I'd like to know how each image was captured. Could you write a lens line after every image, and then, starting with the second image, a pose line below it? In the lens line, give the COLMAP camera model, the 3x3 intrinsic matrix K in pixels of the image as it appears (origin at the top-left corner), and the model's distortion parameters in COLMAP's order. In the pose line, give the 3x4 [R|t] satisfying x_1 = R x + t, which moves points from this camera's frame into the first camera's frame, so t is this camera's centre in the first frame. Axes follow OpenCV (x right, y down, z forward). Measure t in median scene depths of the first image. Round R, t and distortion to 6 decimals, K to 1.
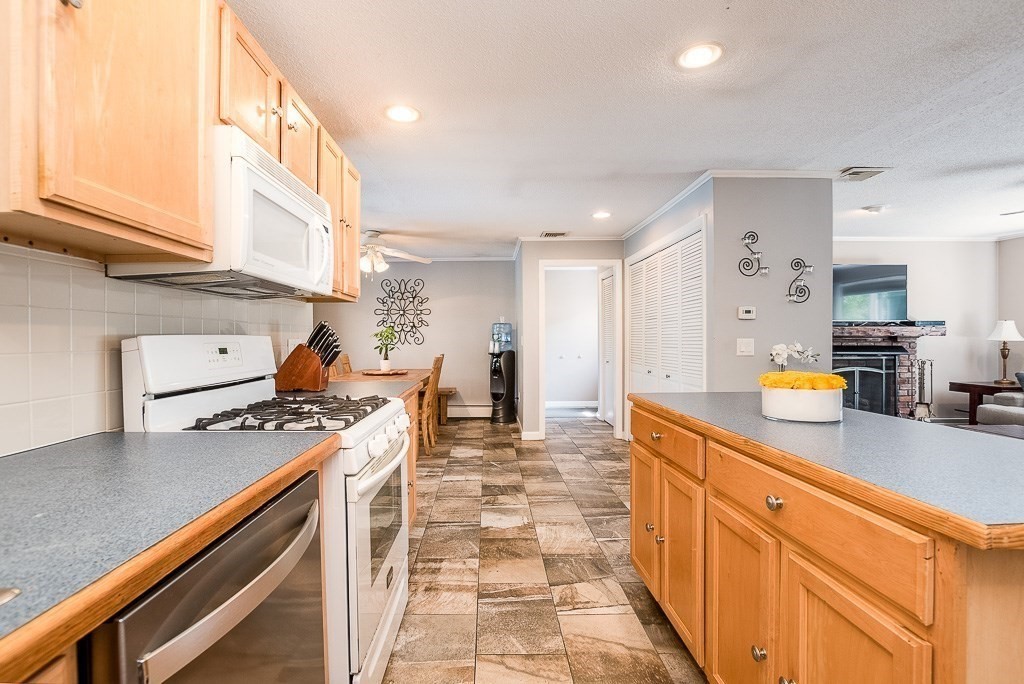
lens RADIAL K [[466.0, 0, 491.6], [0, 466.0, 343.3], [0, 0, 1]] dist [-0.030412, -0.000065]
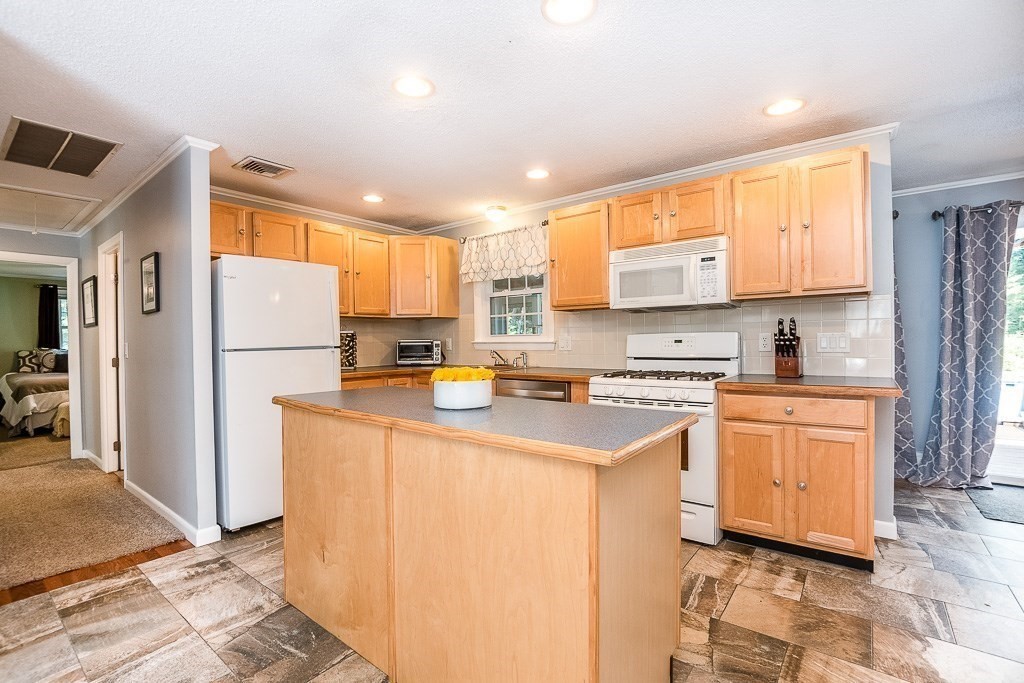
lens RADIAL K [[459.5, 0, 511.3], [0, 459.5, 346.7], [0, 0, 1]] dist [-0.020438, 0.000327]
pose [[-0.613401, 0.025313, -0.789366, 0.439247], [0.009795, 0.999653, 0.024445, -0.004936], [0.789711, 0.007262, -0.613436, 0.525105]]
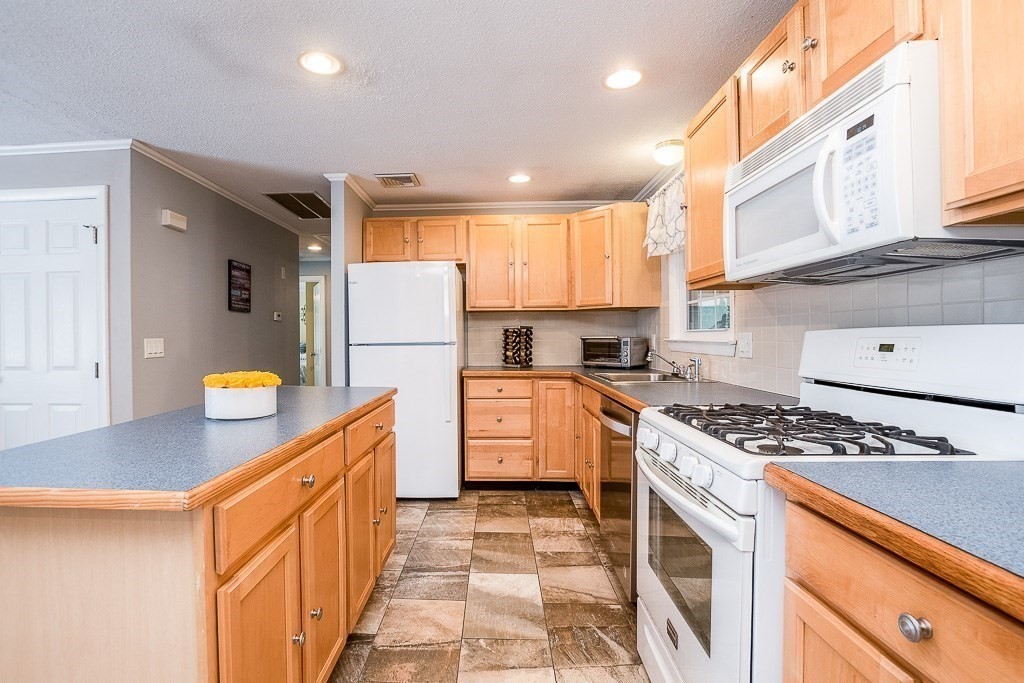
lens RADIAL K [[484.9, 0, 511.0], [0, 484.9, 336.8], [0, 0, 1]] dist [-0.003667, 0.000013]
pose [[-0.999212, 0.011997, 0.037844, -0.012468], [0.012366, 0.999878, 0.009546, -0.005991], [-0.037724, 0.010006, -0.999238, 0.596260]]
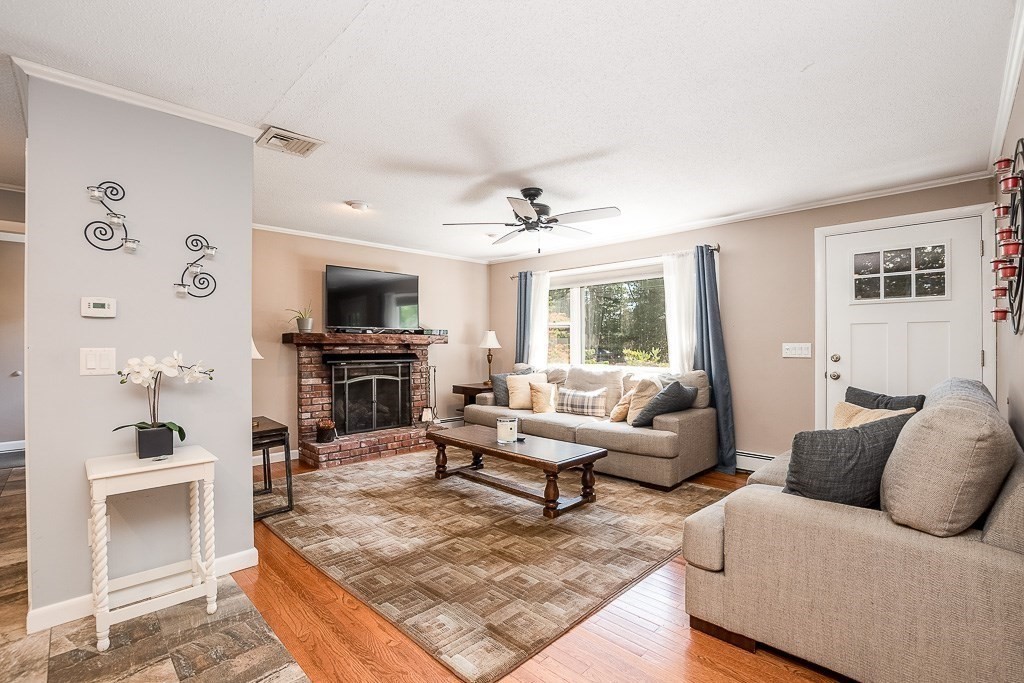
lens RADIAL K [[459.5, 0, 507.8], [0, 459.5, 345.5], [0, 0, 1]] dist [-0.020438, 0.000327]
pose [[0.707330, 0.000185, 0.706884, 0.316957], [0.006821, 0.999952, -0.007087, -0.003324], [-0.706851, 0.009835, 0.707294, 0.103396]]
